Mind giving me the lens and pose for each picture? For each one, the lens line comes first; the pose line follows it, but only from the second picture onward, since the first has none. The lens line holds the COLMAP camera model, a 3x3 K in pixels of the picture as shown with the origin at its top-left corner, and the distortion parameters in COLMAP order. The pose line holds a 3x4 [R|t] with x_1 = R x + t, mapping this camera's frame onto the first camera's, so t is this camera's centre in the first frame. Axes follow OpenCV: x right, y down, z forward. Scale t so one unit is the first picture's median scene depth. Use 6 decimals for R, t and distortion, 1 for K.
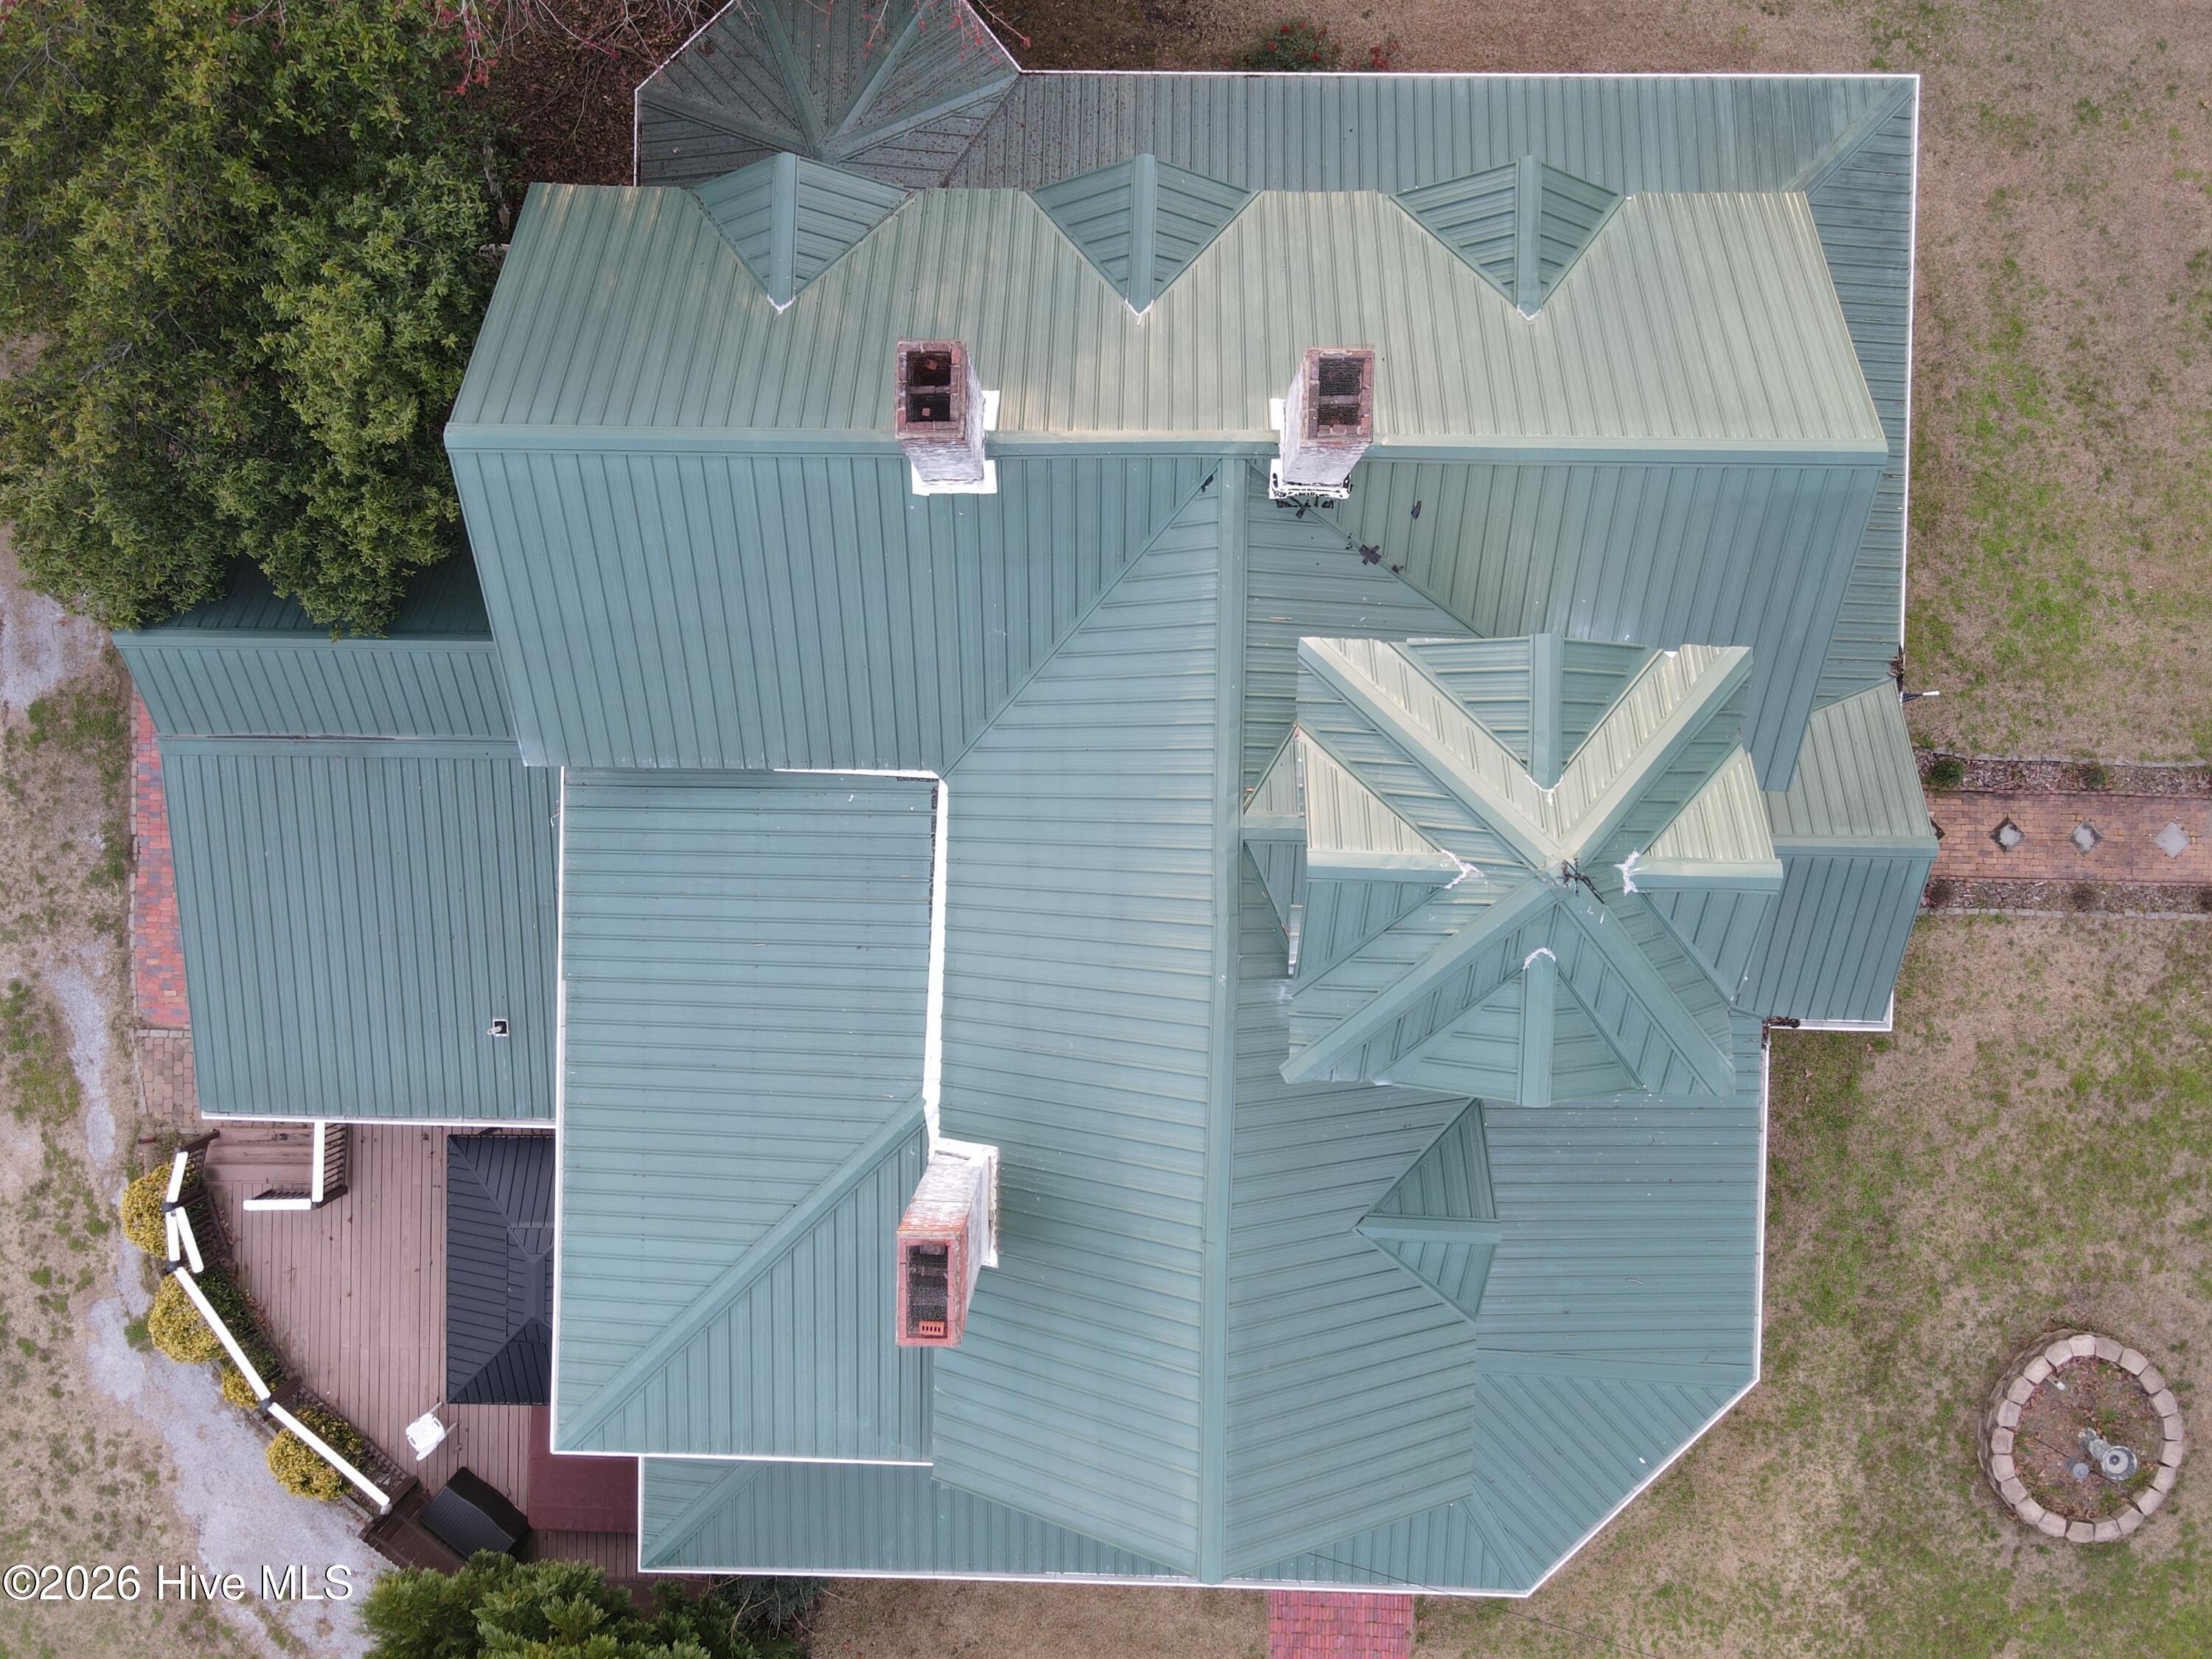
lens RADIAL K [[1629.8, 0, 1099.1], [0, 1629.8, 824.8], [0, 0, 1]] dist [0.011094, -0.005041]
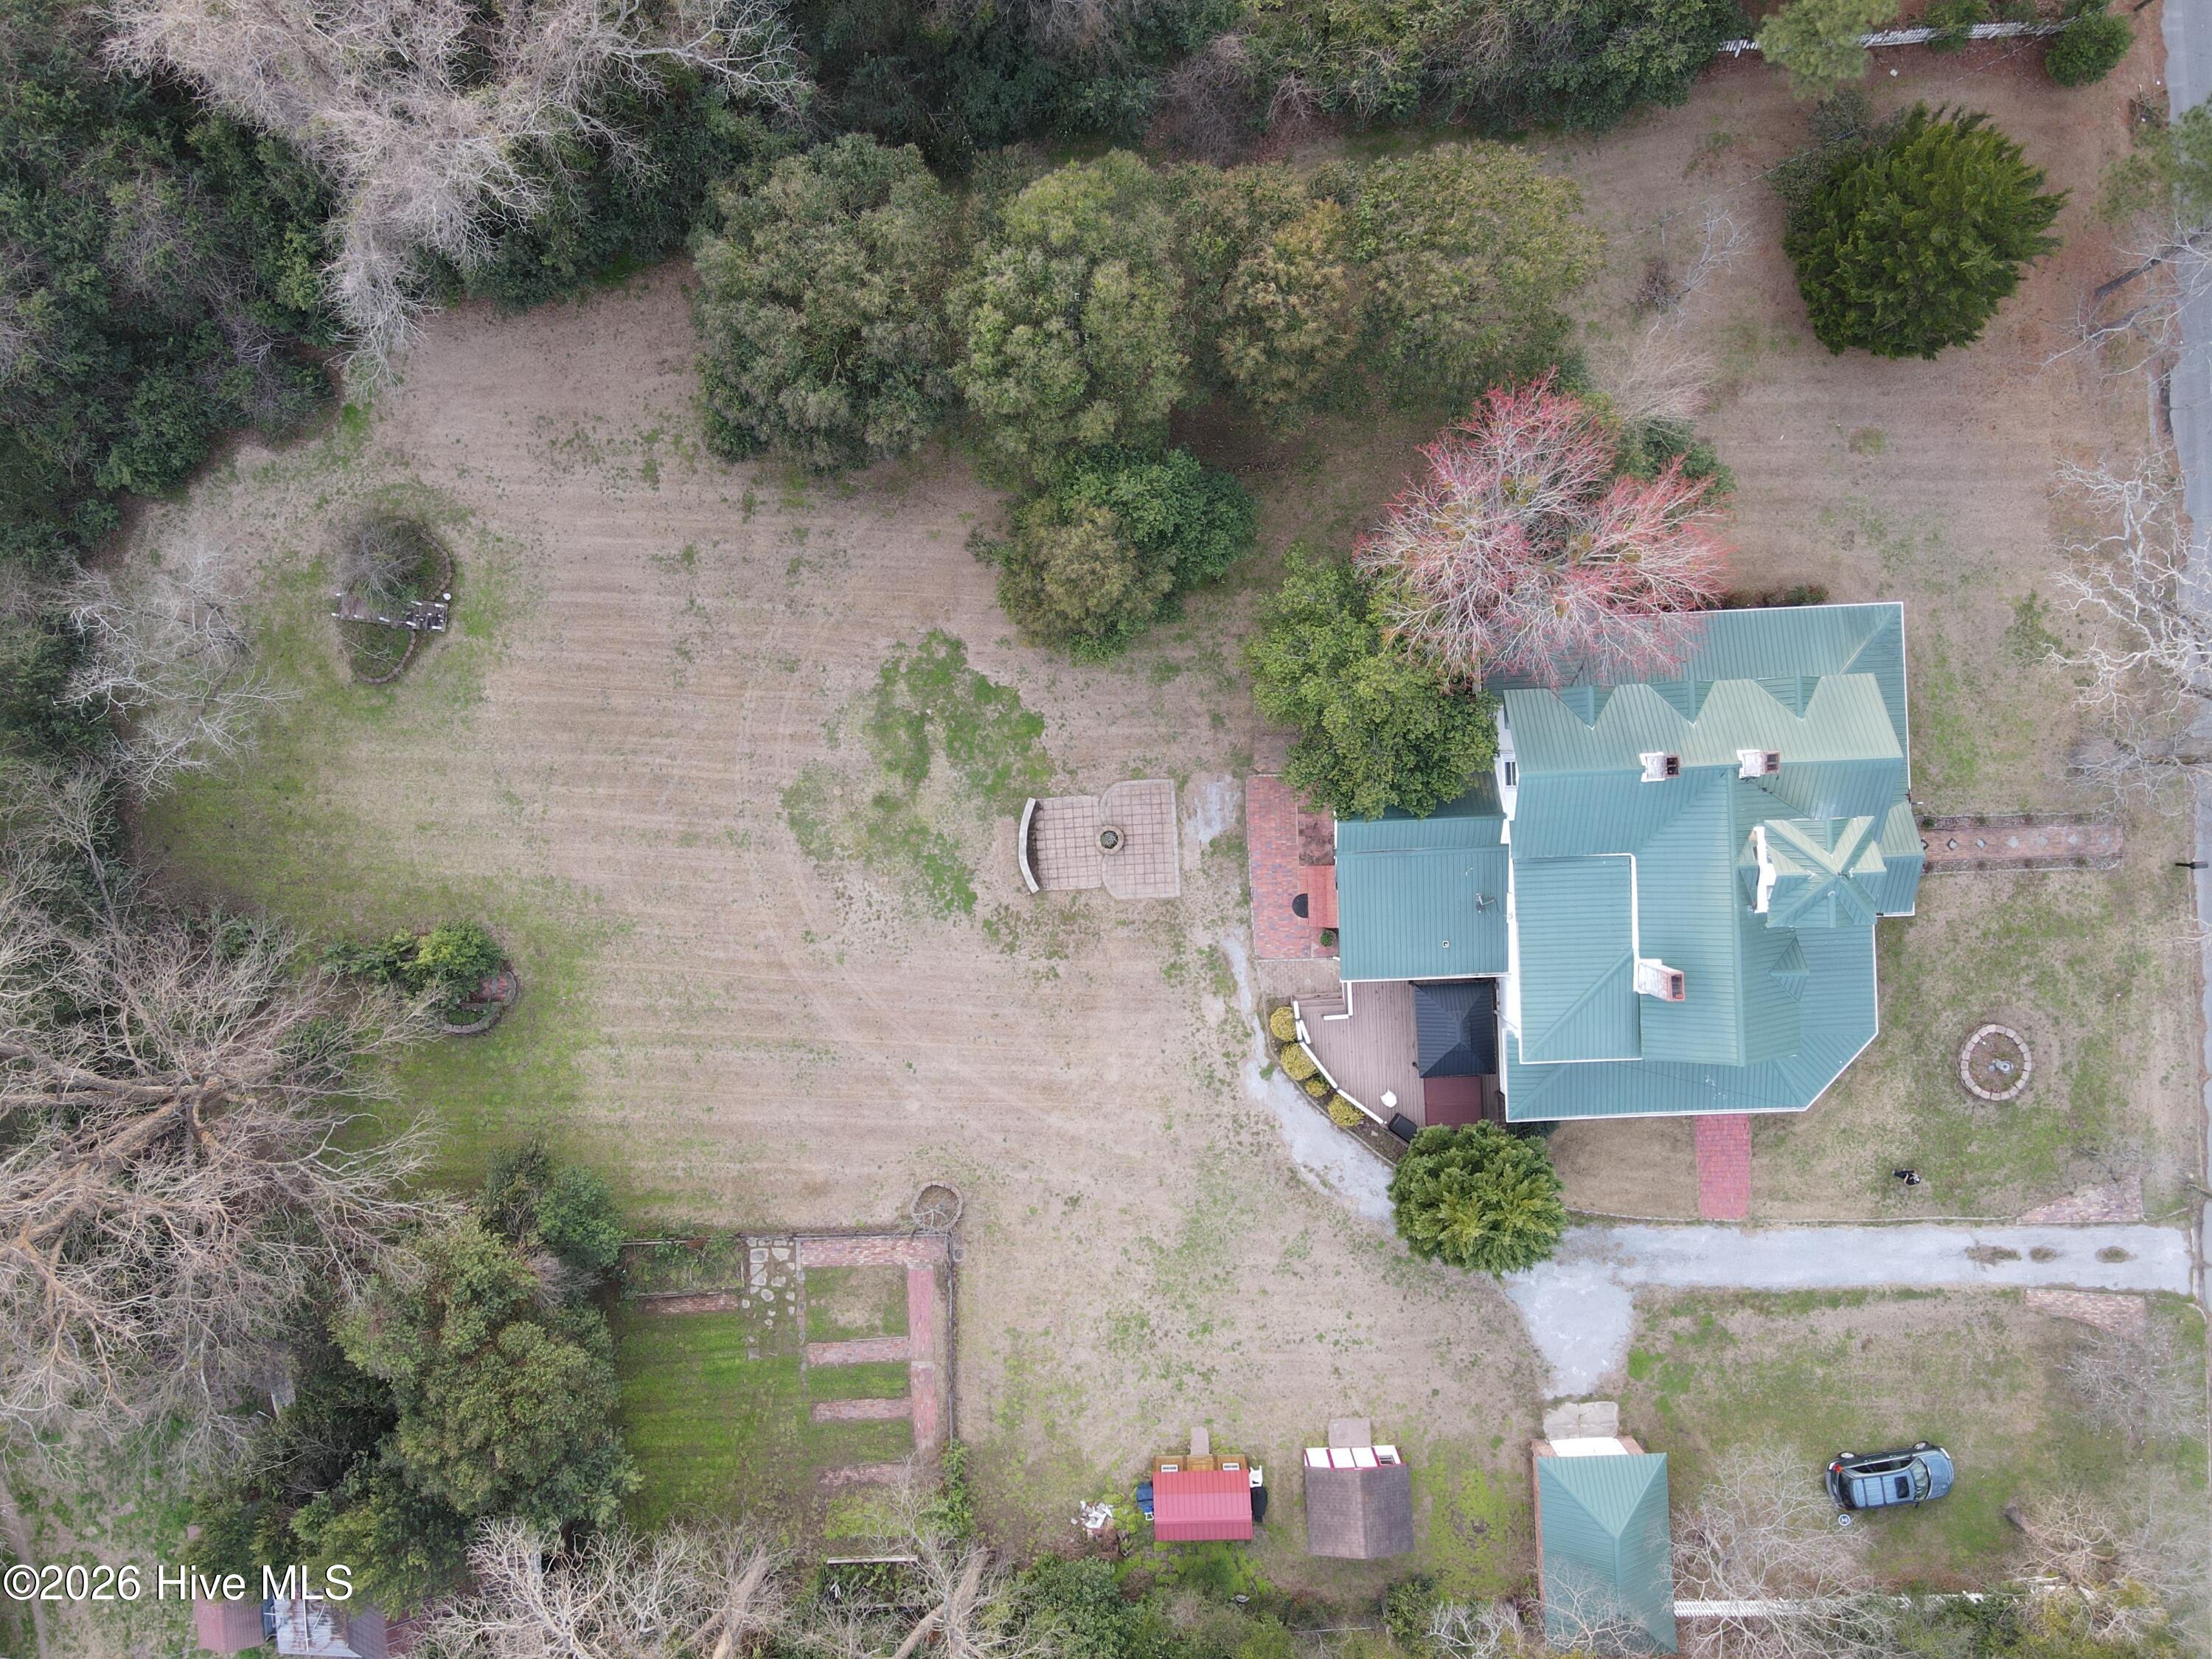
lens RADIAL K [[1629.8, 0, 1109.1], [0, 1629.8, 818.2], [0, 0, 1]] dist [0.011094, -0.005041]
pose [[0.998004, -0.063130, -0.001647, -0.843558], [0.063124, 0.997998, -0.003889, -0.115583], [0.001889, 0.003777, 0.999991, -1.733320]]
